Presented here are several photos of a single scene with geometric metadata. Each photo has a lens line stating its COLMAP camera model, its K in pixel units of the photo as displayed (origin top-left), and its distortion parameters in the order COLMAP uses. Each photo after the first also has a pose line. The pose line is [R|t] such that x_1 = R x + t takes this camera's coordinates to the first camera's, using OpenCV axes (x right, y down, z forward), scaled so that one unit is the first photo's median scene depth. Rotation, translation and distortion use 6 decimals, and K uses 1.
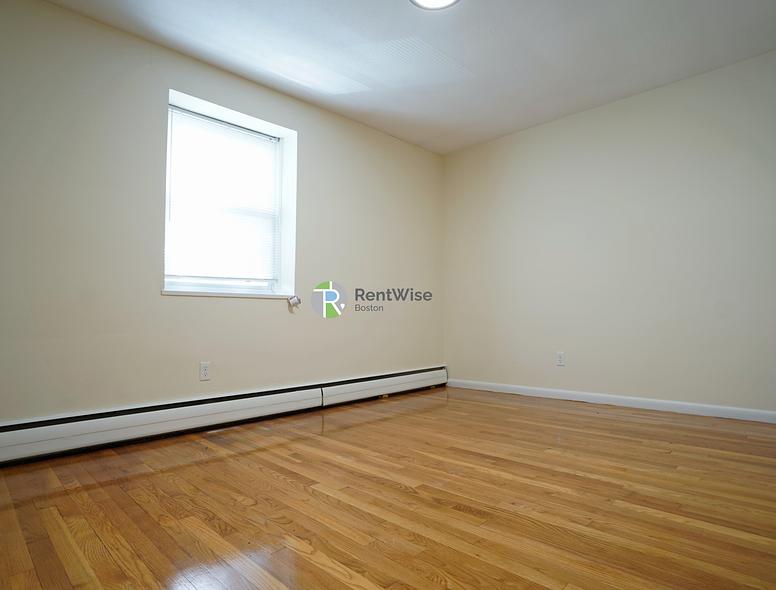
lens RADIAL K [[441.8, 0, 390.0], [0, 441.8, 282.7], [0, 0, 1]] dist [-0.043561, 0.000189]
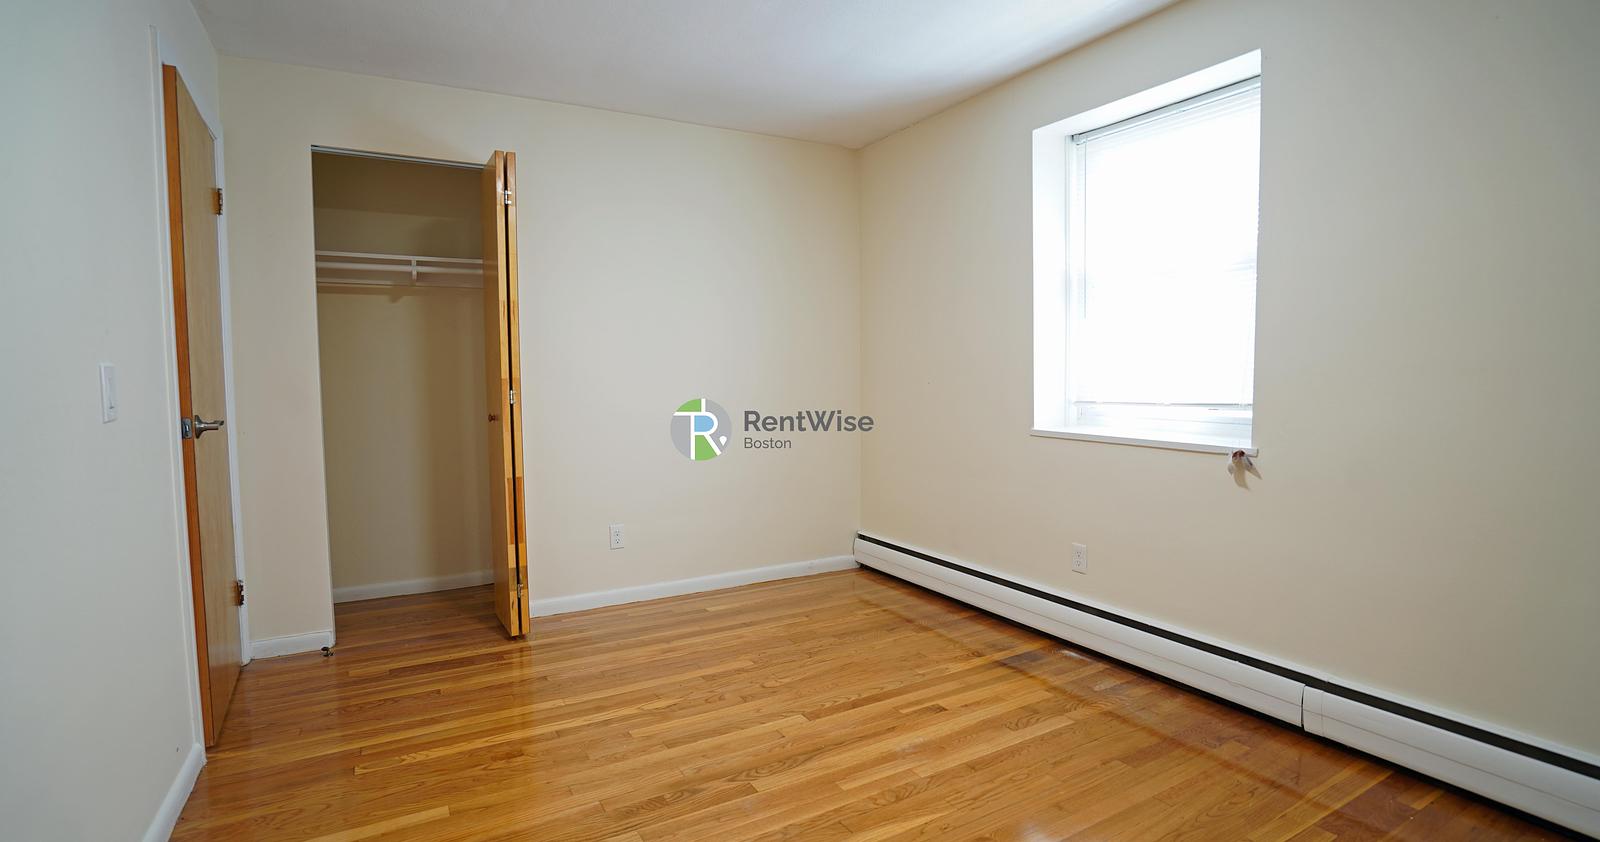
lens RADIAL K [[739.7, 0, 800.0], [0, 739.7, 421.0], [0, 0, 1]] dist [-0.062449, 0.021504]
pose [[-0.268688, 0.073464, -0.960422, 0.938380], [0.087284, 0.994842, 0.051678, -0.116415], [0.959264, -0.069944, -0.273714, 1.250394]]
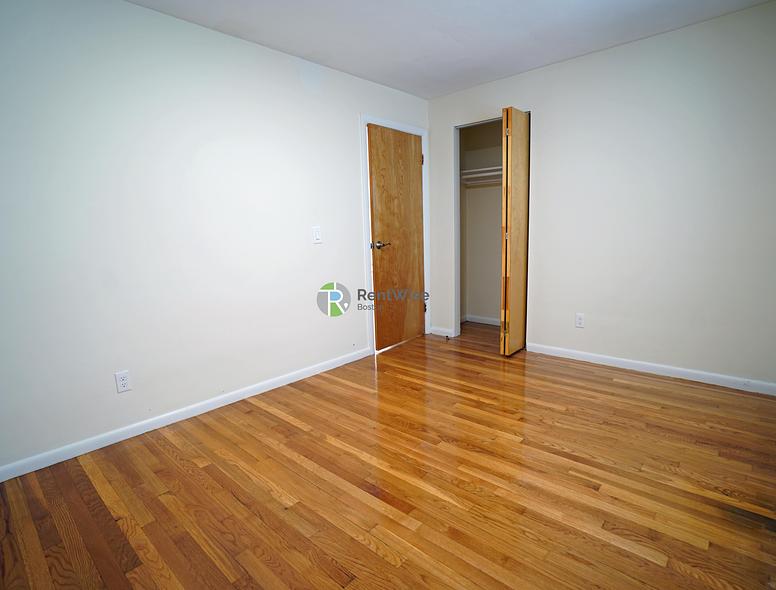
lens RADIAL K [[409.9, 0, 388.0], [0, 409.9, 295.0], [0, 0, 1]] dist [-0.064881, 0.029129]
pose [[-0.997884, 0.051551, -0.039622, 0.211943], [0.047998, 0.995145, 0.085927, -0.065898], [0.043859, 0.083844, -0.995513, 1.902333]]
